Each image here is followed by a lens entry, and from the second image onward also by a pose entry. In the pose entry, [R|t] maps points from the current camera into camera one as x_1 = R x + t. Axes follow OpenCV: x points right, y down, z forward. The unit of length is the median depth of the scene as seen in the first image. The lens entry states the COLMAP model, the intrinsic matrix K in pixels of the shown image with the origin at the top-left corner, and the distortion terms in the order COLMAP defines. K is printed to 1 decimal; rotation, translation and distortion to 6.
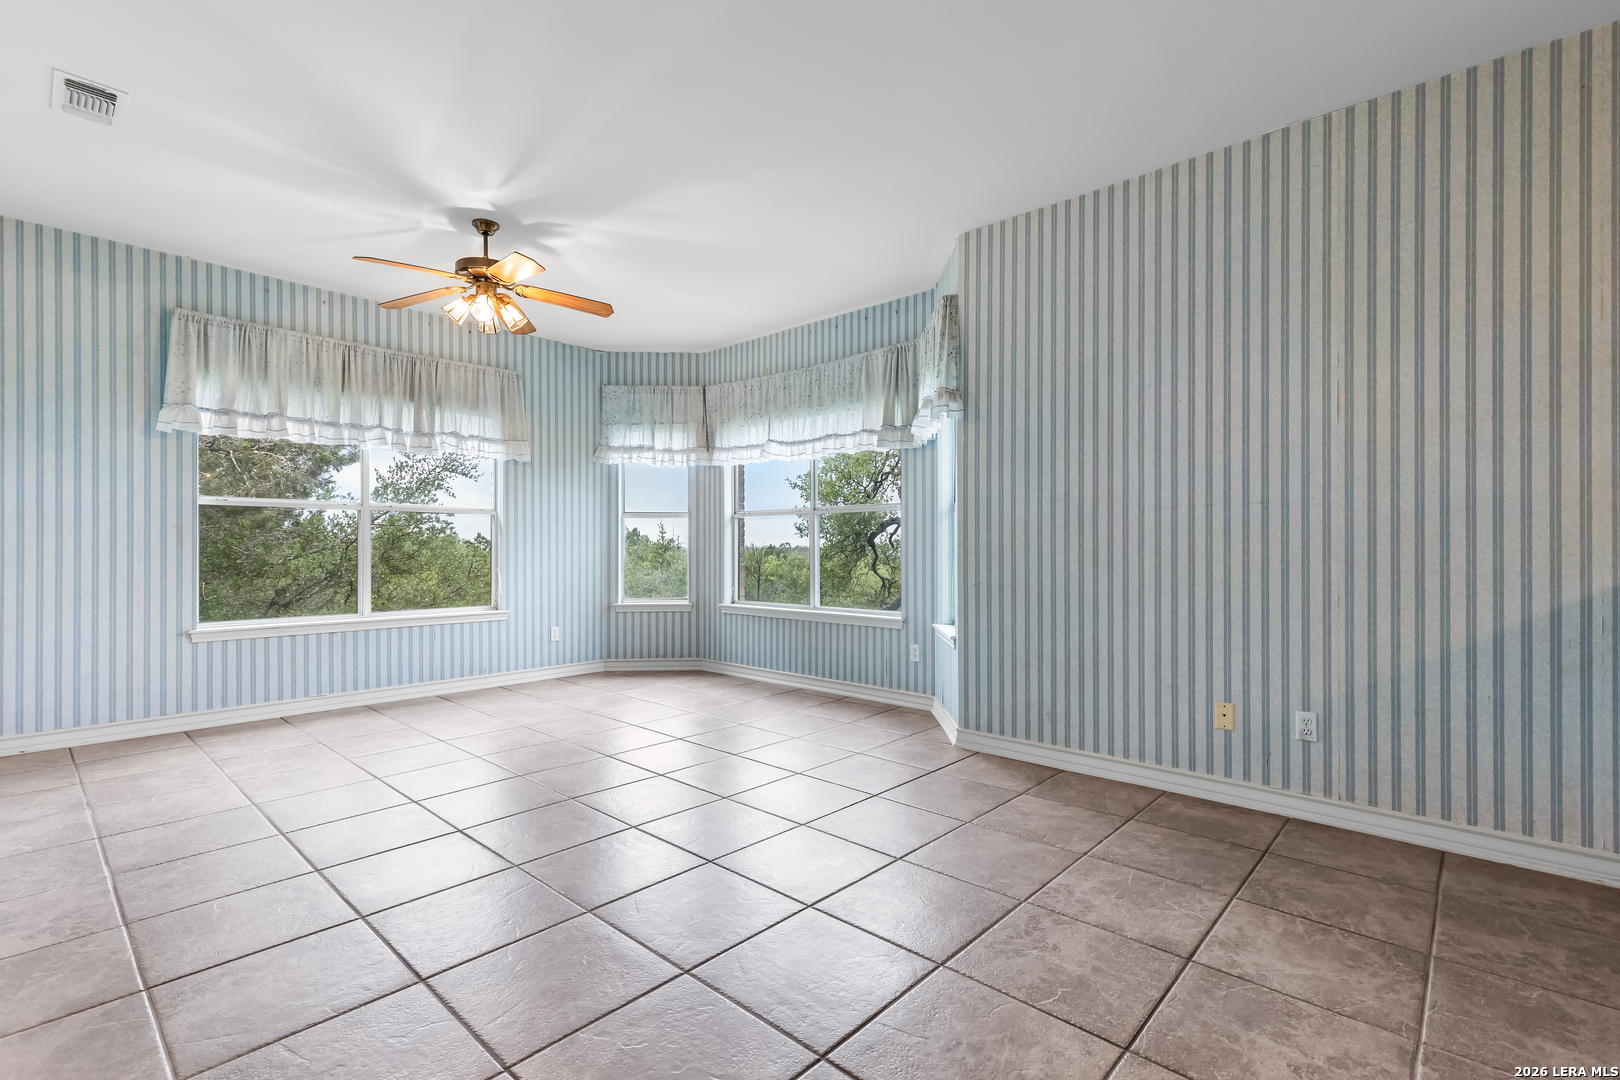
lens RADIAL K [[737.0, 0, 819.9], [0, 737.0, 542.1], [0, 0, 1]] dist [0.009330, -0.000489]
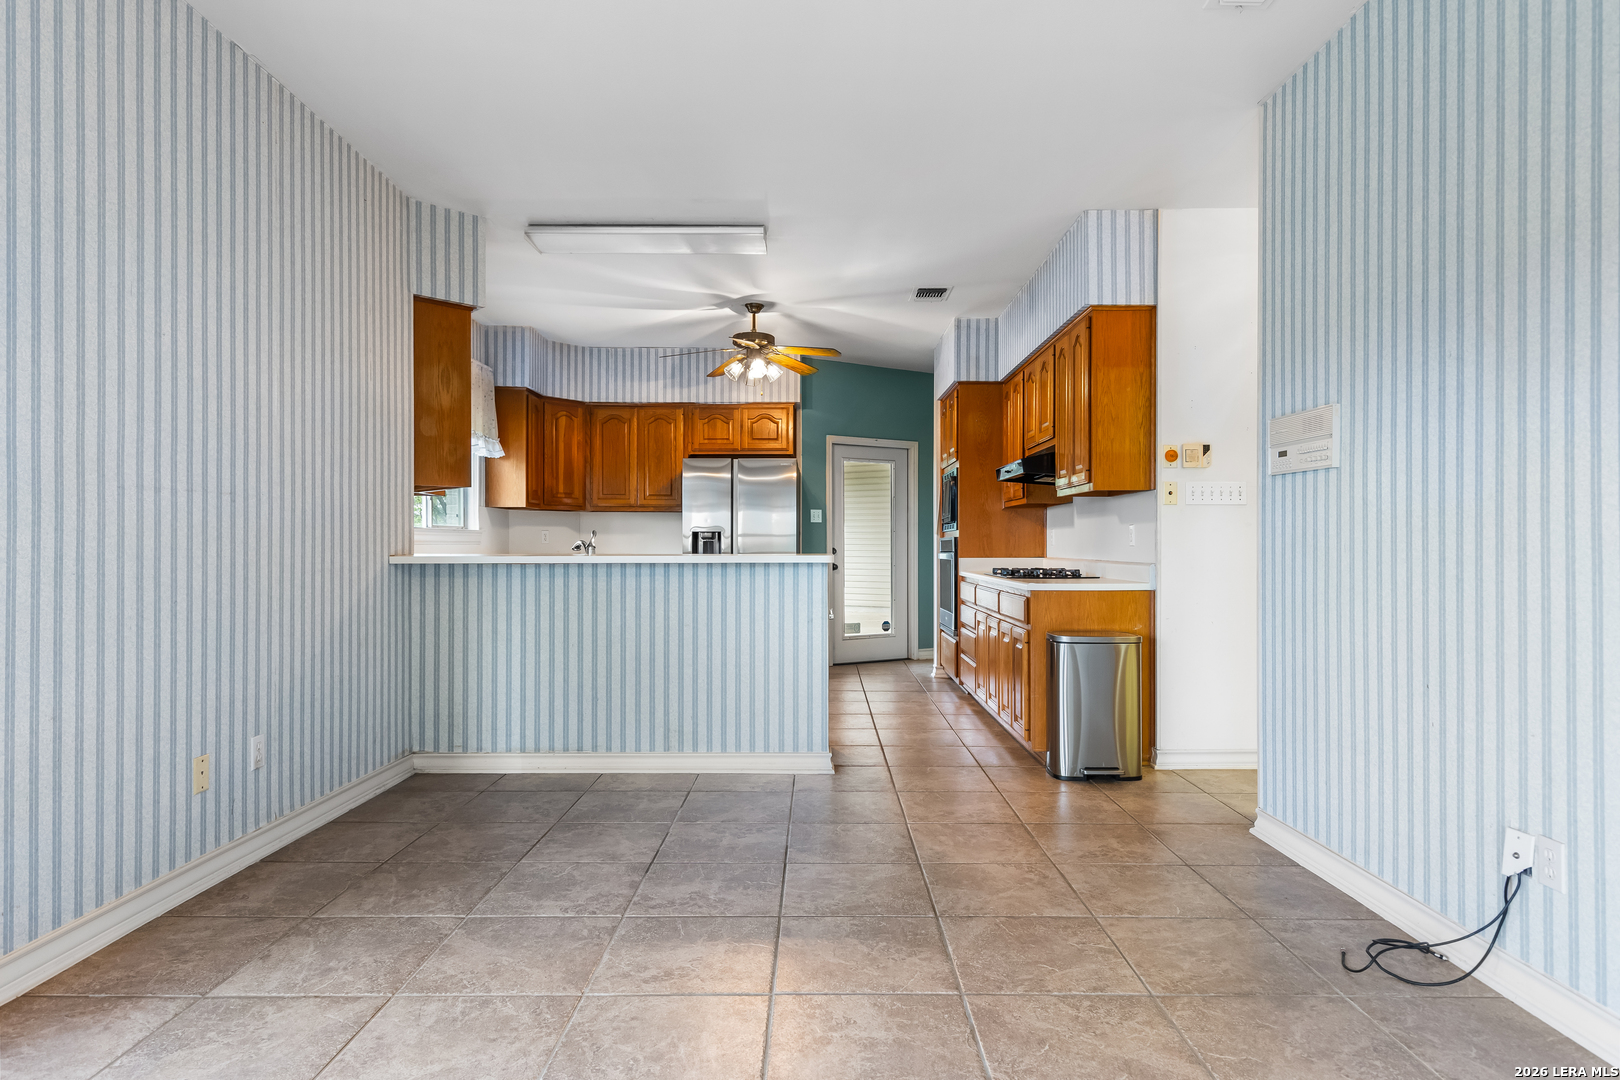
lens RADIAL K [[942.6, 0, 810.0], [0, 942.6, 540.0], [0, 0, 1]] dist [0.001012, 0.000260]
pose [[-0.671512, 0.003542, 0.740985, -0.611336], [-0.005984, 0.999930, -0.010203, 0.004412], [-0.740969, -0.011286, -0.671444, 1.260102]]
